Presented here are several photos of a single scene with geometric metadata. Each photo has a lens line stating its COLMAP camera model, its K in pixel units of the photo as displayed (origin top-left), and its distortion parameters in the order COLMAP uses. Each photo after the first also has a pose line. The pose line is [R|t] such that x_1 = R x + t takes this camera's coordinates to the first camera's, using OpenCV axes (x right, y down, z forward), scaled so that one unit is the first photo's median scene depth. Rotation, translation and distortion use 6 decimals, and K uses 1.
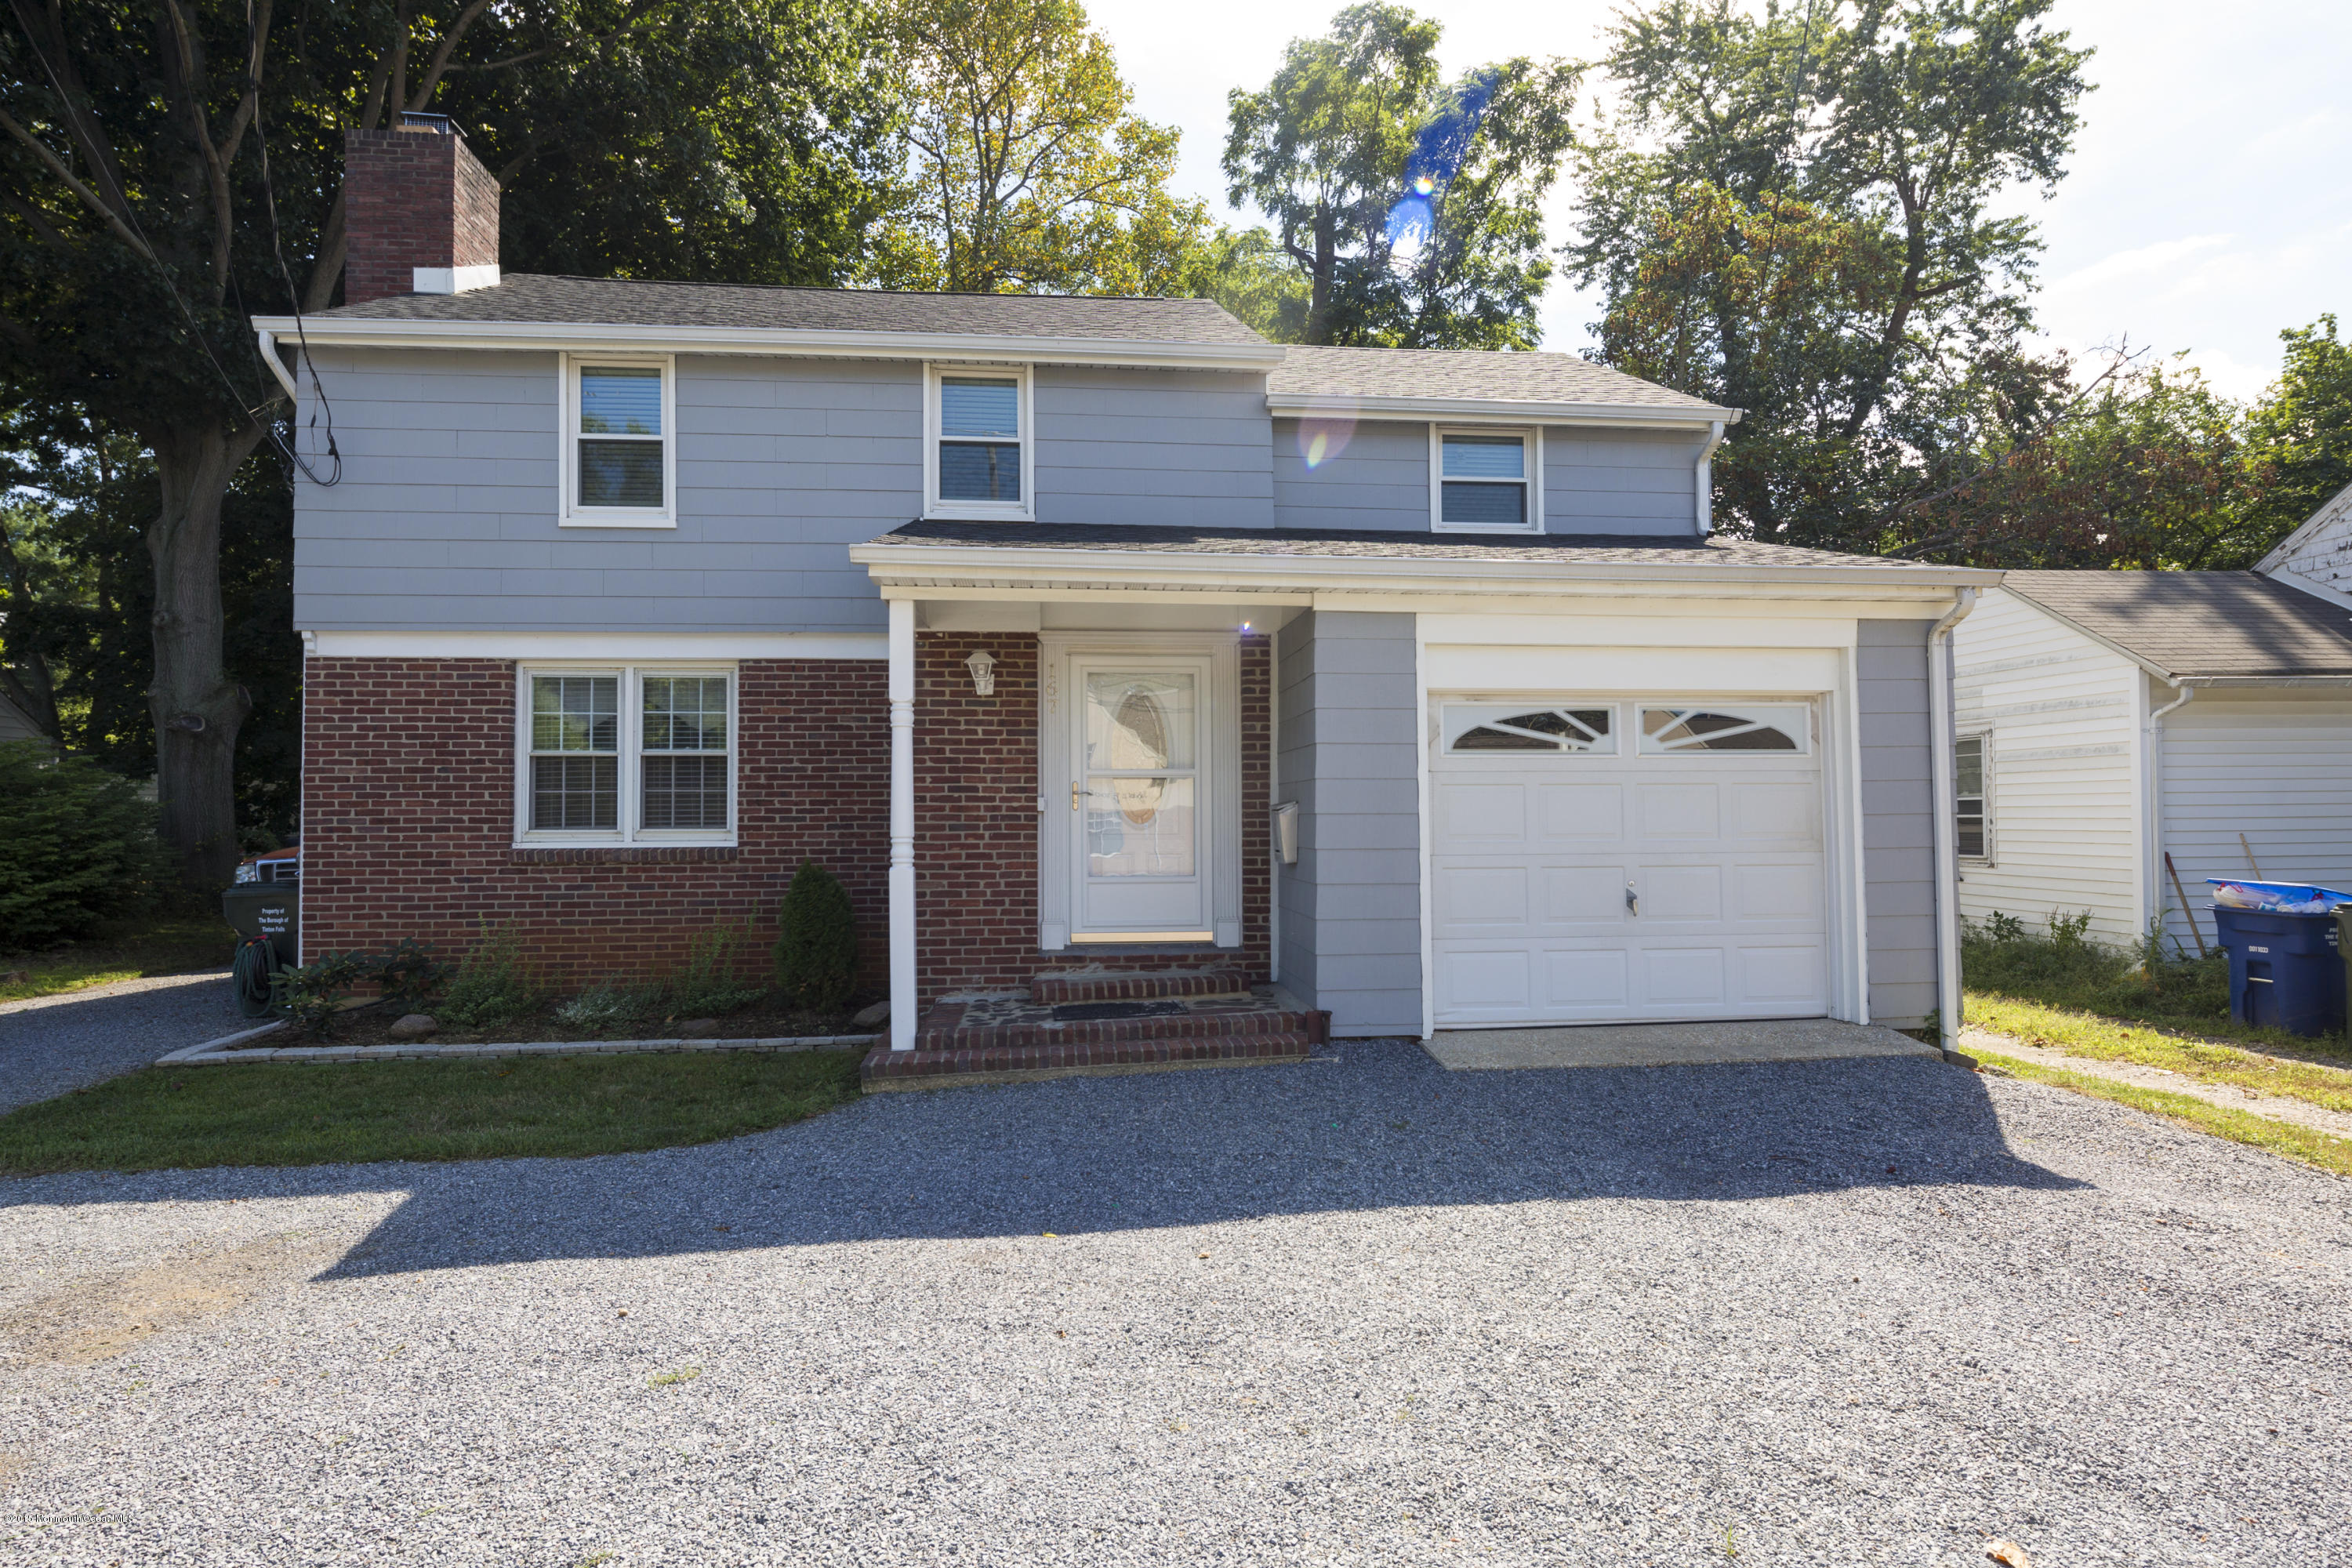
lens RADIAL K [[921.6, 0, 1113.4], [0, 921.6, 811.3], [0, 0, 1]] dist [0.000678, -0.000076]
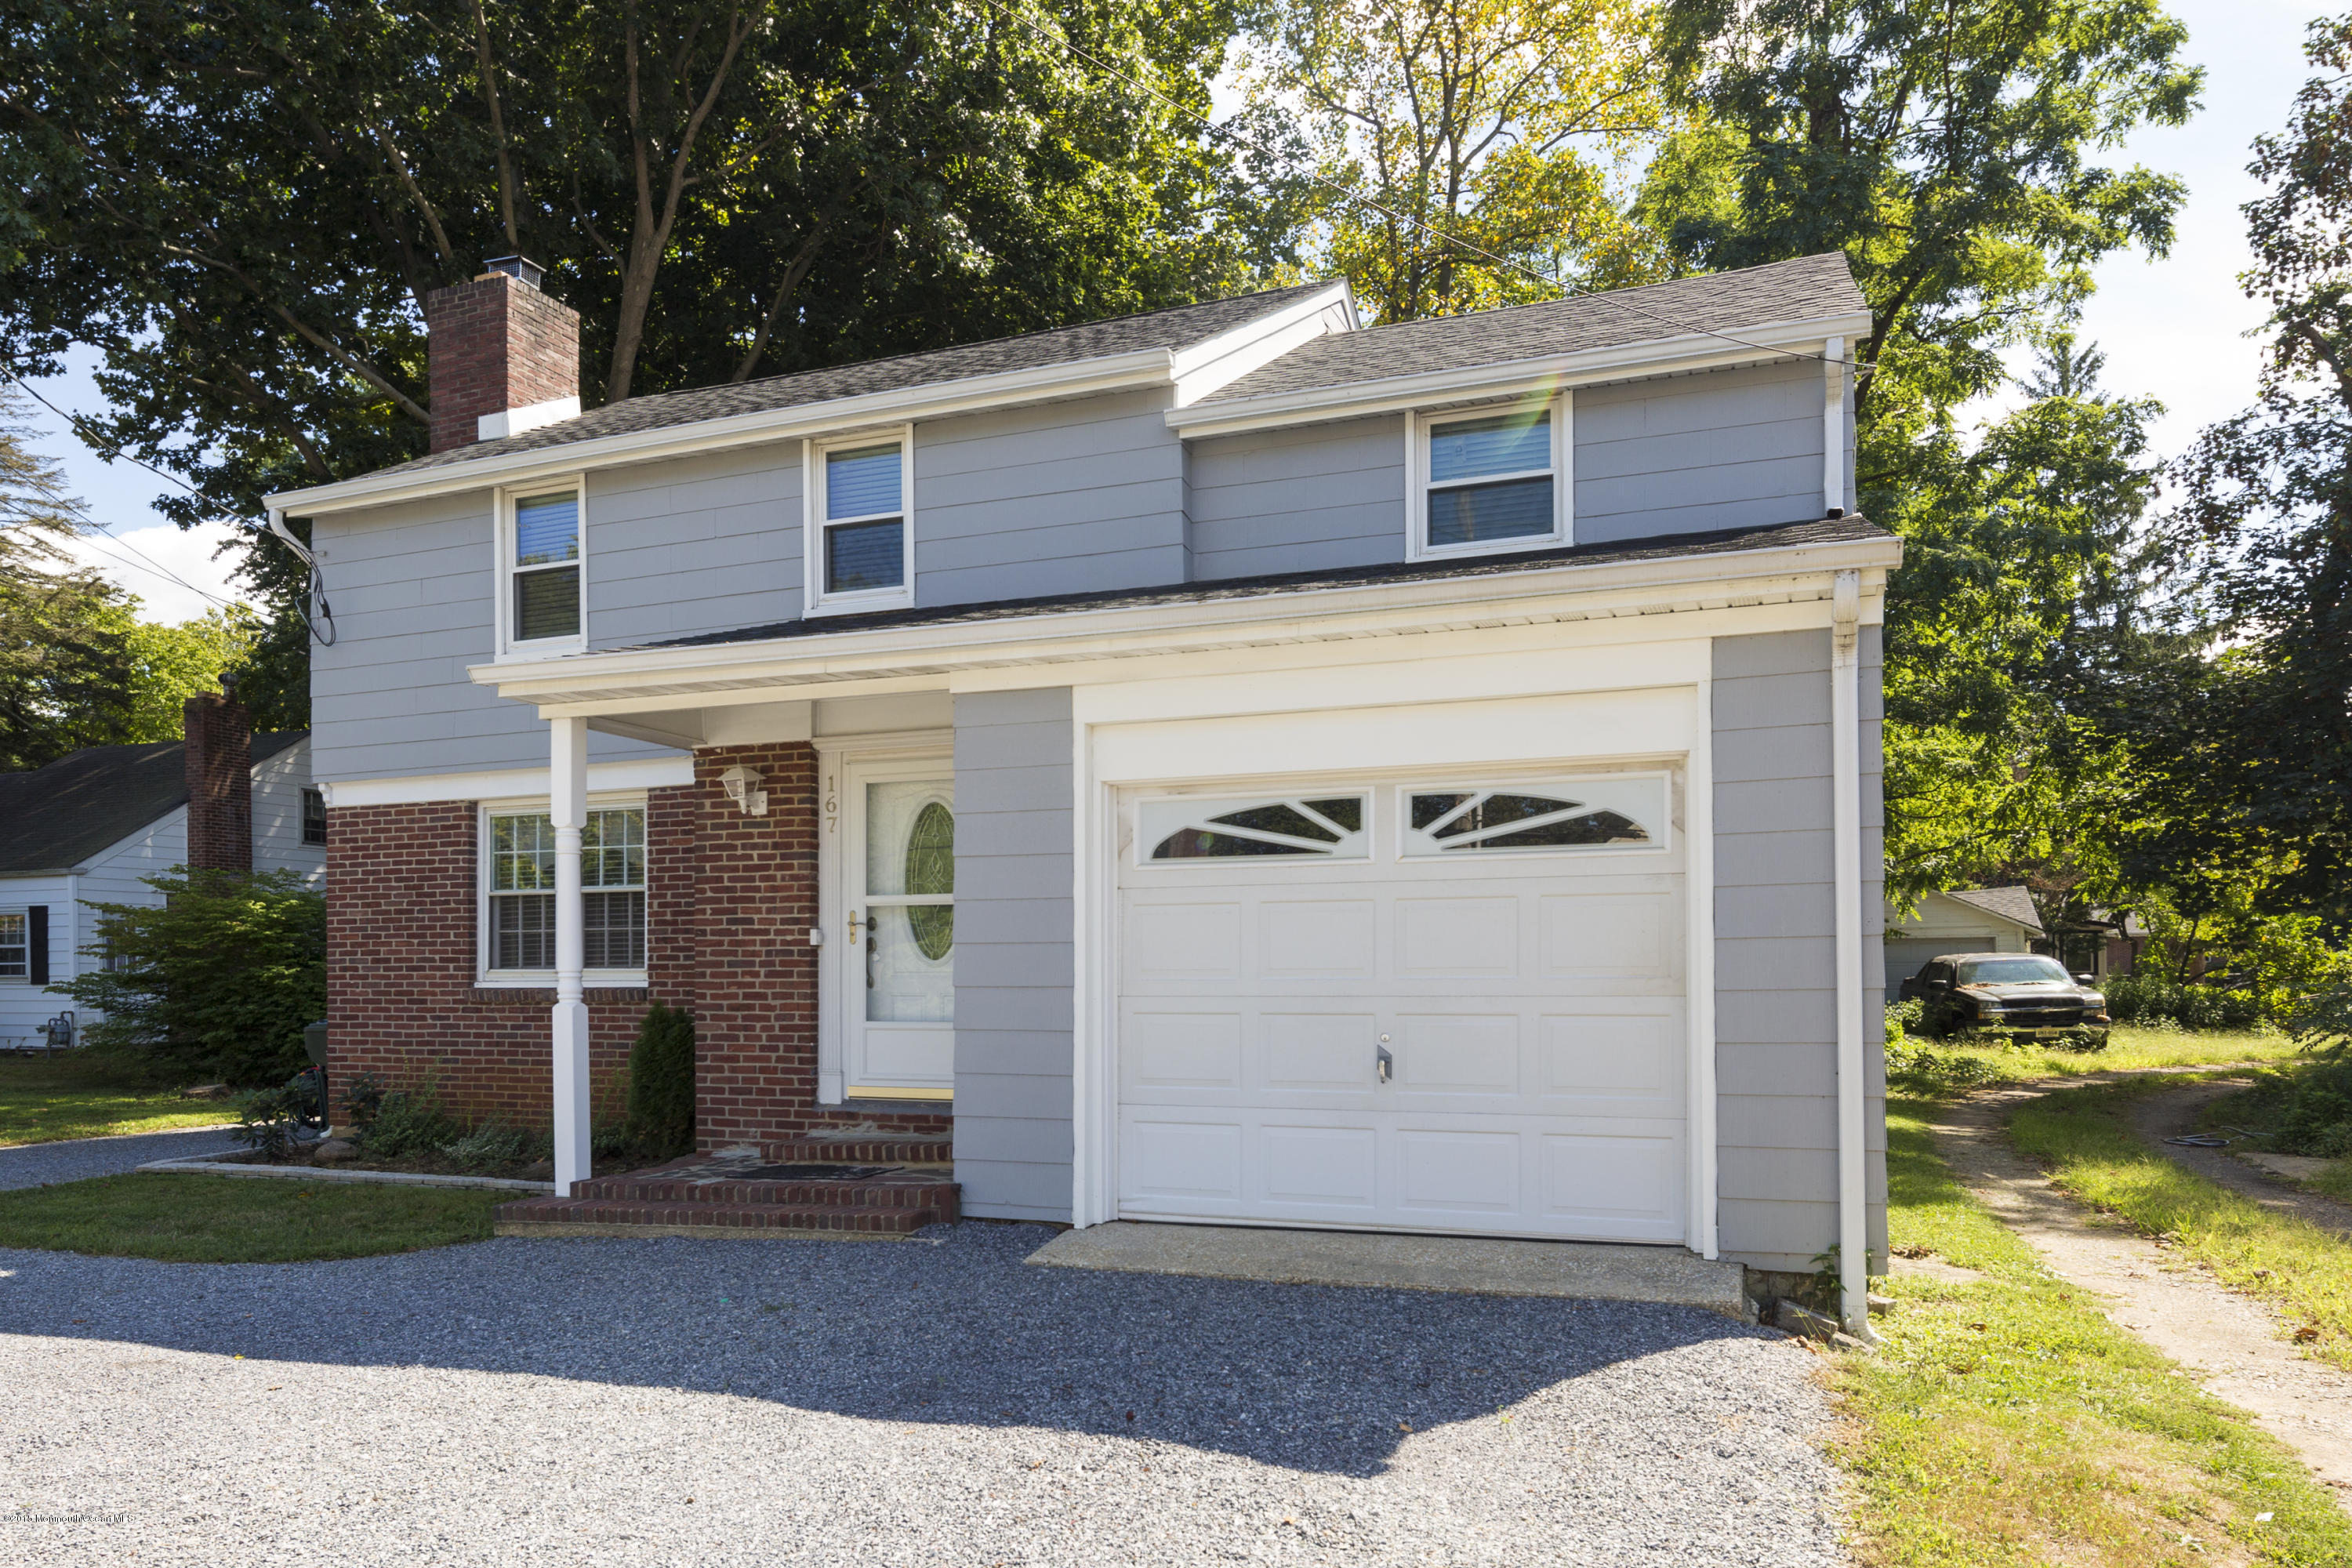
lens RADIAL K [[1160.2, 0, 1178.0], [0, 1160.2, 982.2], [0, 0, 1]] dist [0.000144, -0.000110]
pose [[0.939067, 0.003586, -0.343715, 0.606323], [0.003506, 0.999794, 0.020009, 0.013590], [0.343716, -0.019995, 0.938861, 0.080889]]
